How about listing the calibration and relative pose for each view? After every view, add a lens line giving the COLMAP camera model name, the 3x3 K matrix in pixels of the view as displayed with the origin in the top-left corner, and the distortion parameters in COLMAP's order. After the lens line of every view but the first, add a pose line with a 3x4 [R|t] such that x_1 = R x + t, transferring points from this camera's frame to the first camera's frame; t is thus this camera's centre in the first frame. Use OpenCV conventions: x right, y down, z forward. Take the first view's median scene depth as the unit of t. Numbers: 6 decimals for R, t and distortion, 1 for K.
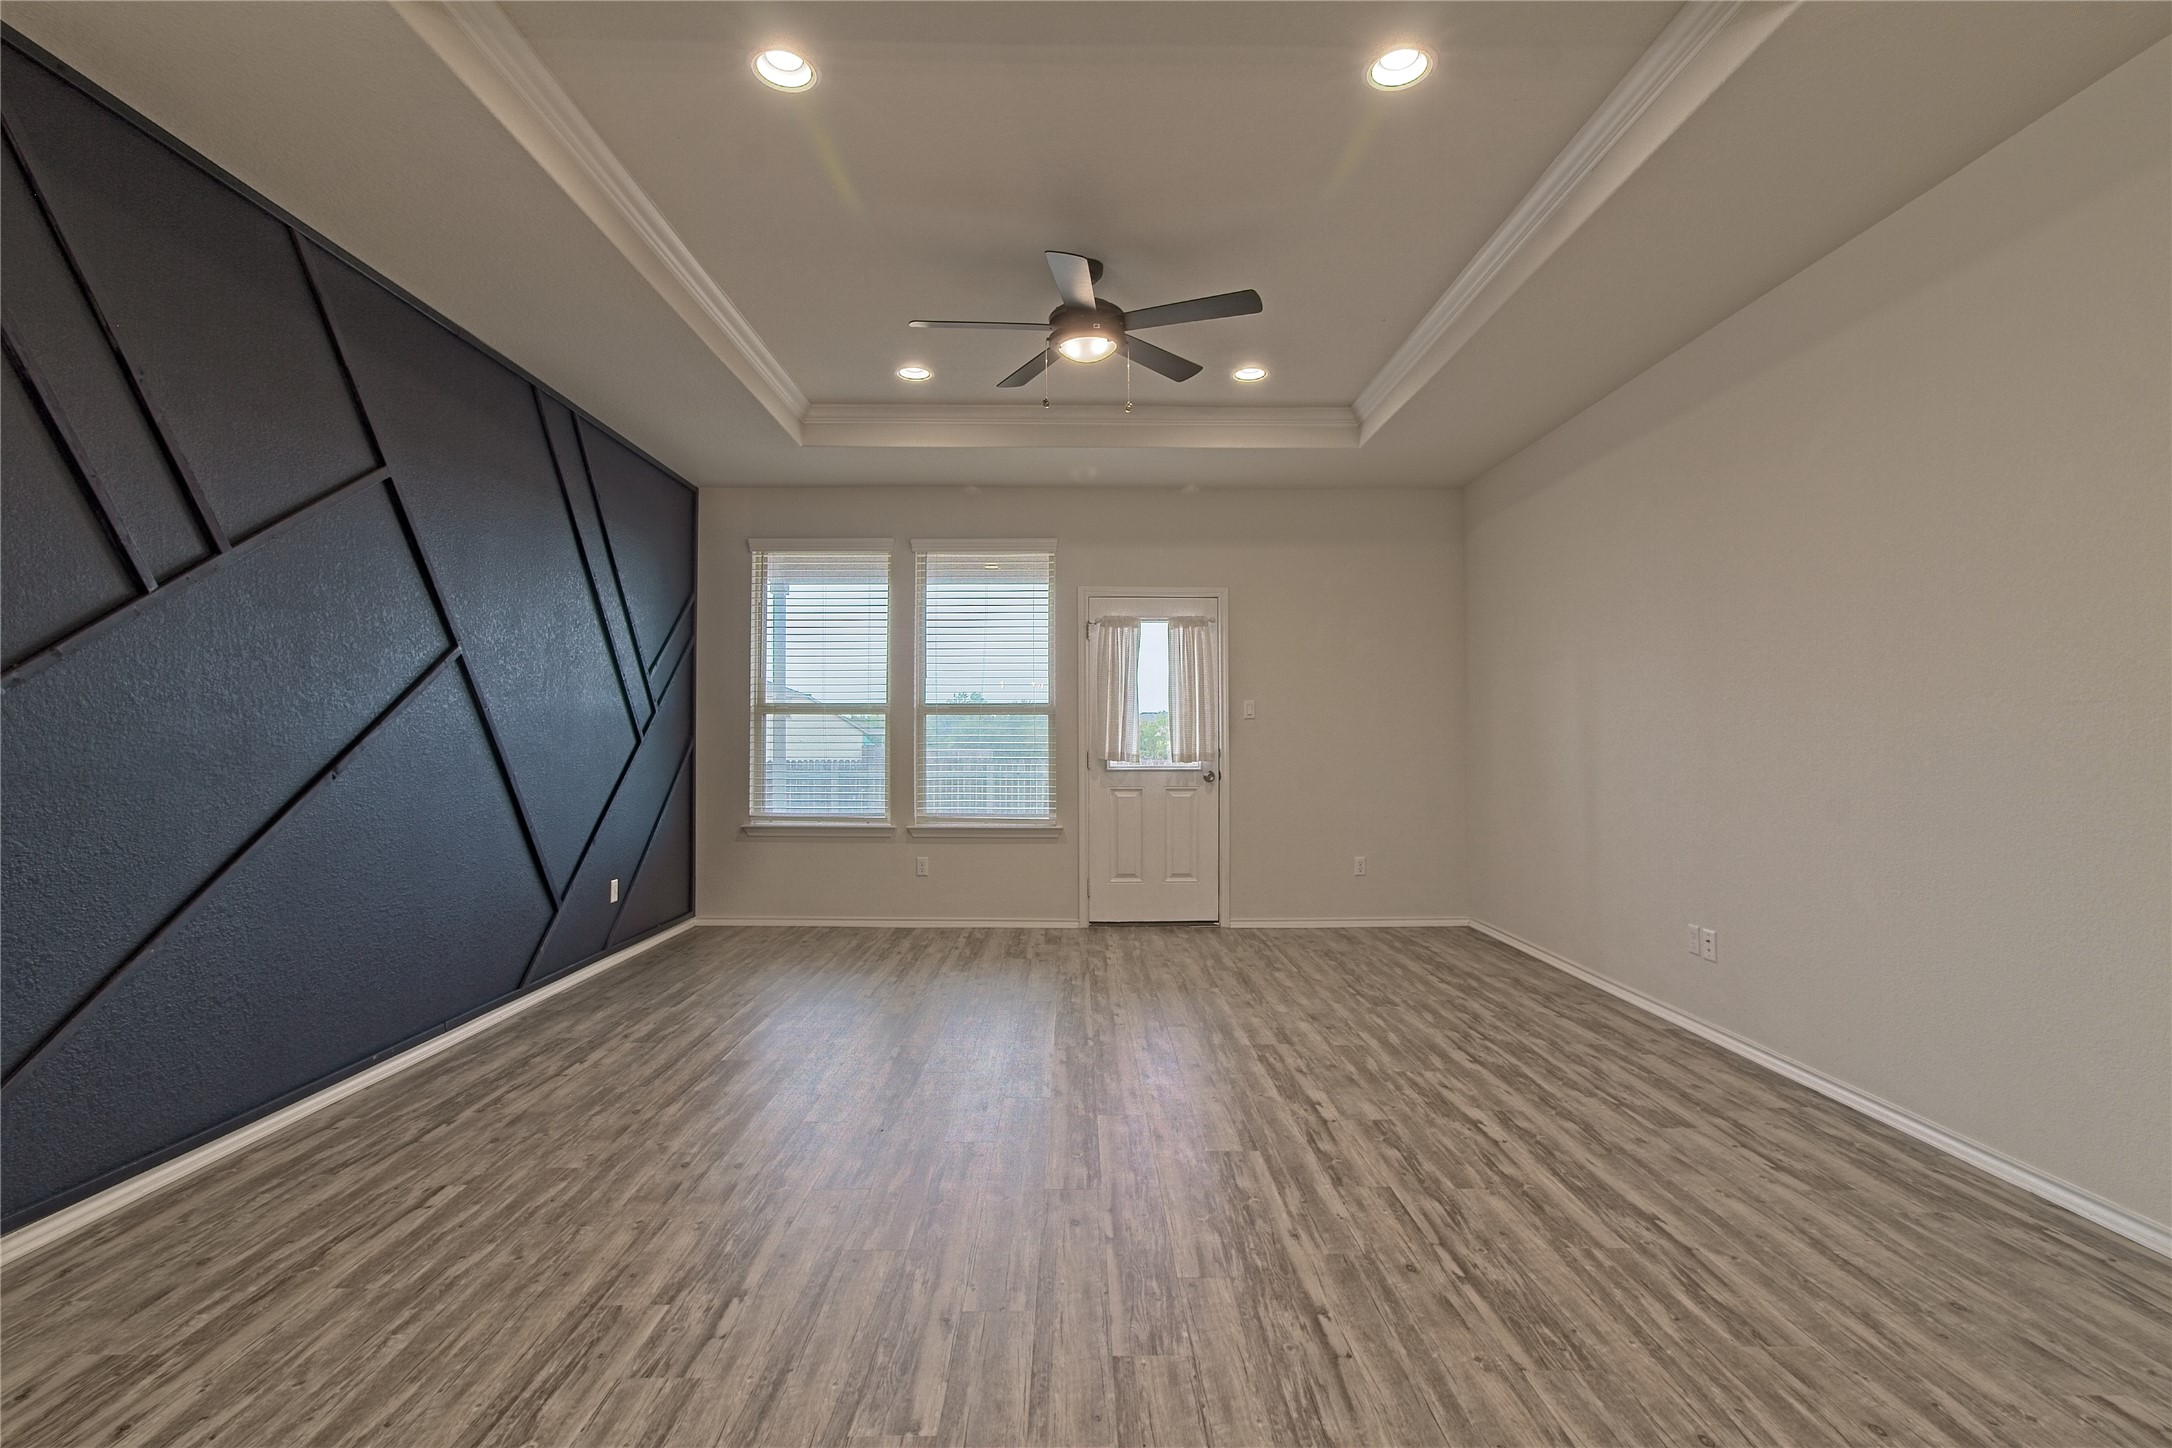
lens RADIAL K [[998.5, 0, 1077.9], [0, 998.5, 713.3], [0, 0, 1]] dist [-0.006369, 0.001635]
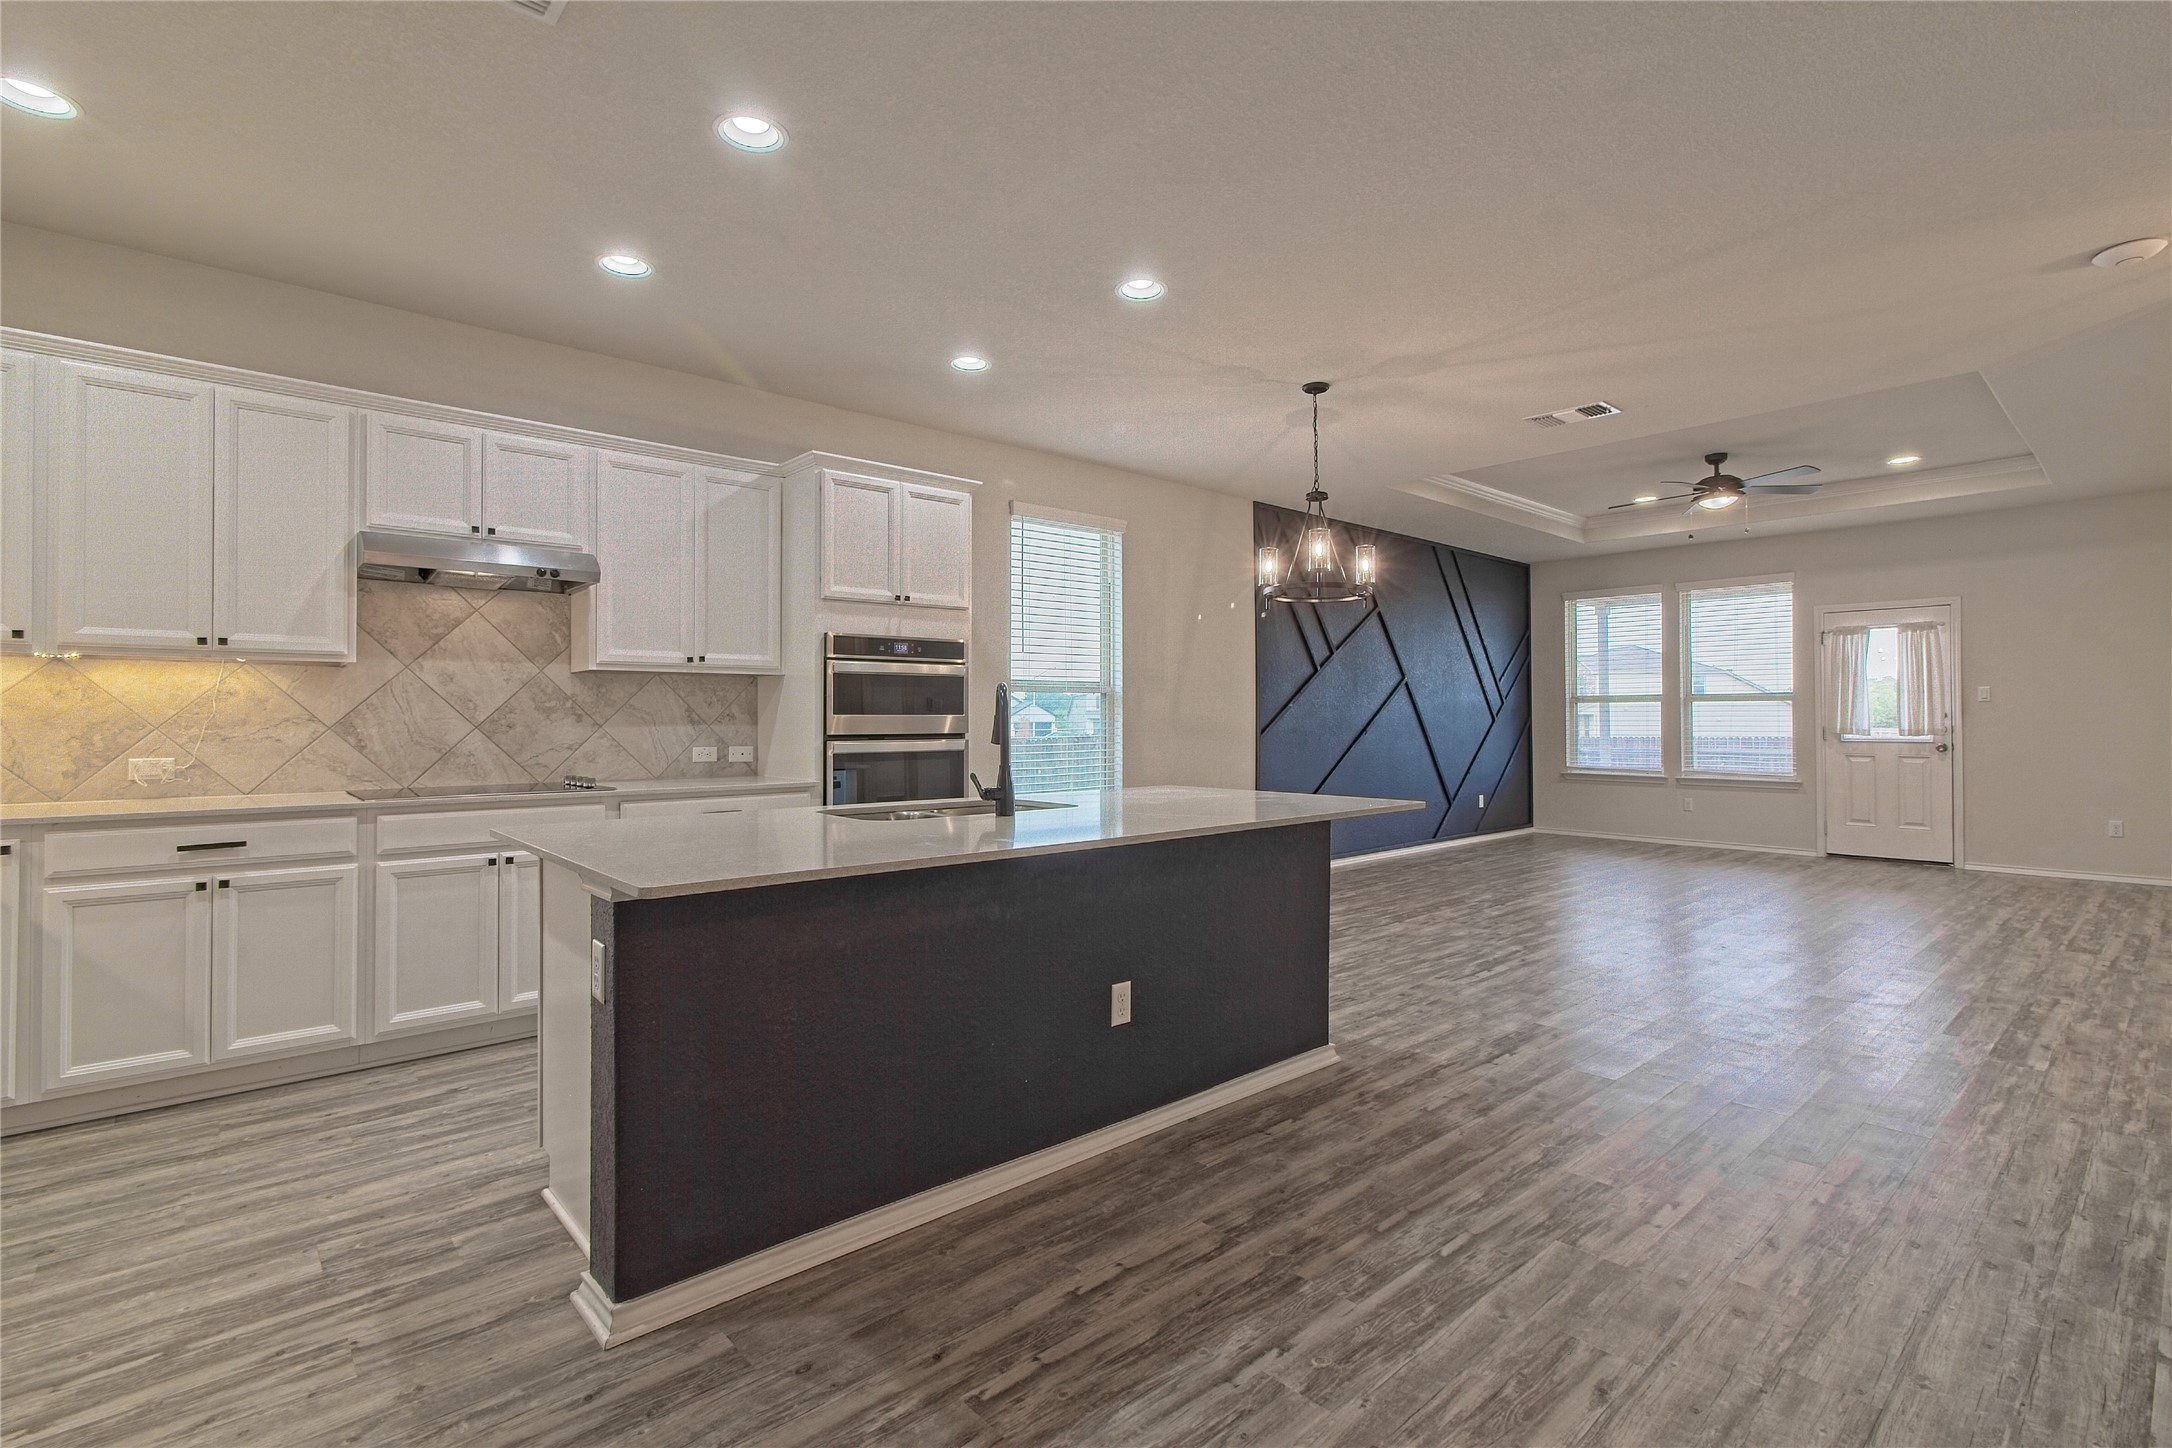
lens RADIAL K [[1002.1, 0, 1076.3], [0, 1002.1, 706.7], [0, 0, 1]] dist [-0.002717, -0.000274]
pose [[0.657454, -0.010895, -0.753416, 0.456428], [0.021985, 0.999747, 0.004727, -0.022364], [0.753174, -0.019672, 0.657528, -0.807498]]
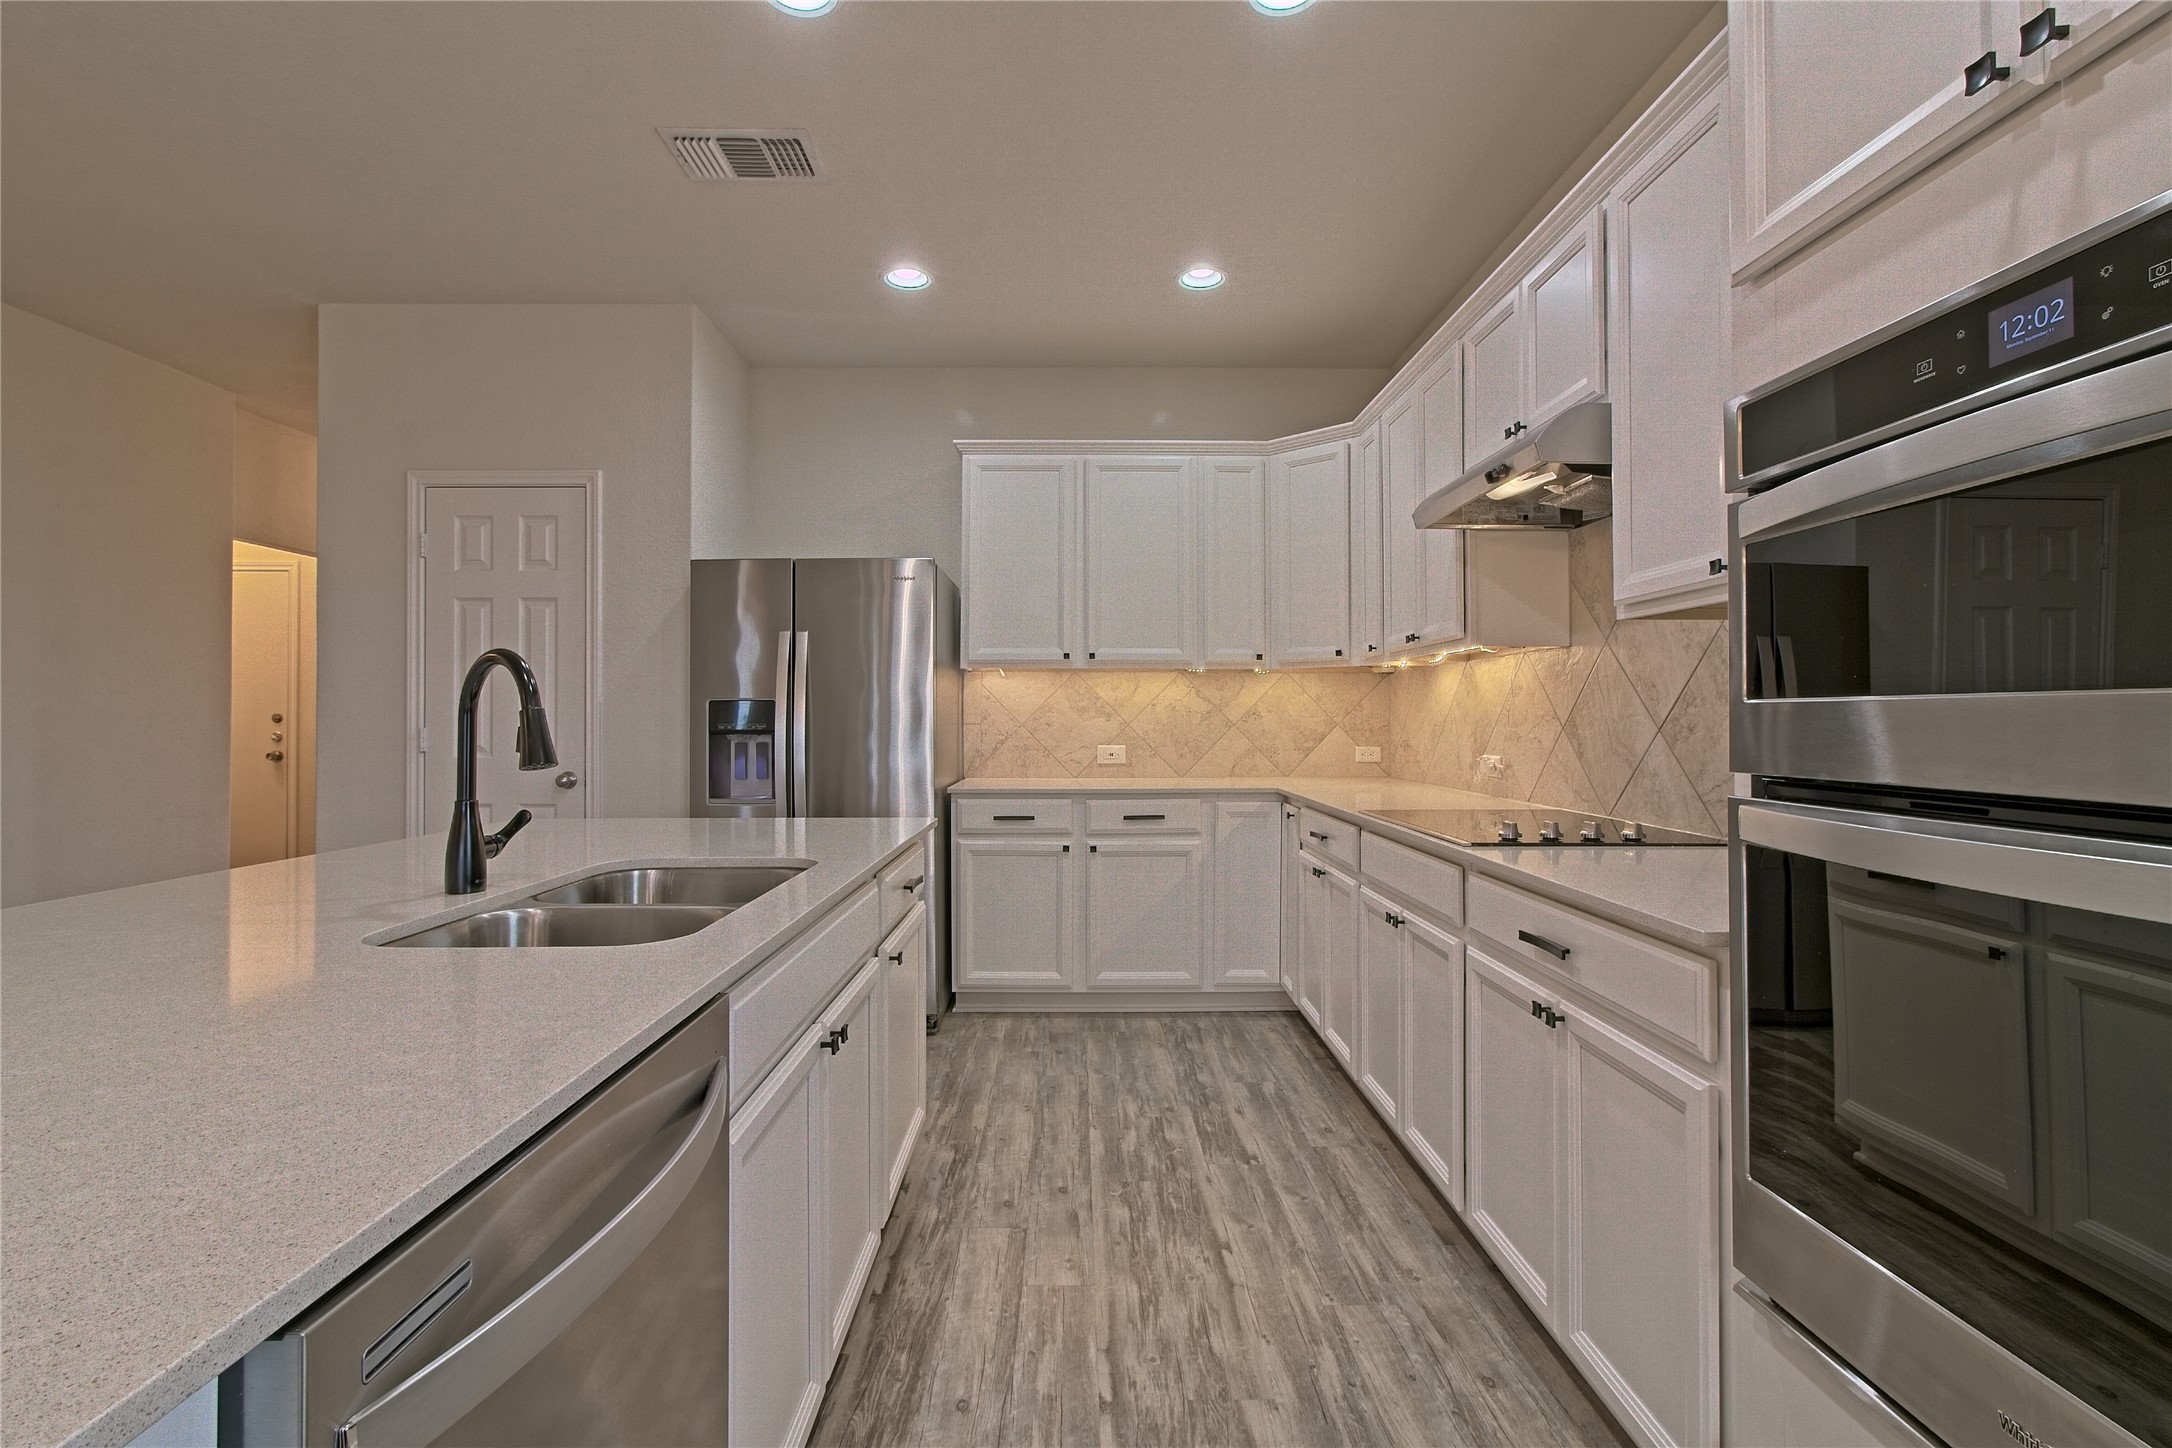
lens RADIAL K [[1014.7, 0, 1077.4], [0, 1014.7, 710.9], [0, 0, 1]] dist [-0.007067, -0.000053]
pose [[-0.999999, 0.000358, -0.001483, -0.189324], [0.000406, 0.999473, -0.032446, -0.005793], [0.001471, -0.032446, -0.999472, -0.145613]]
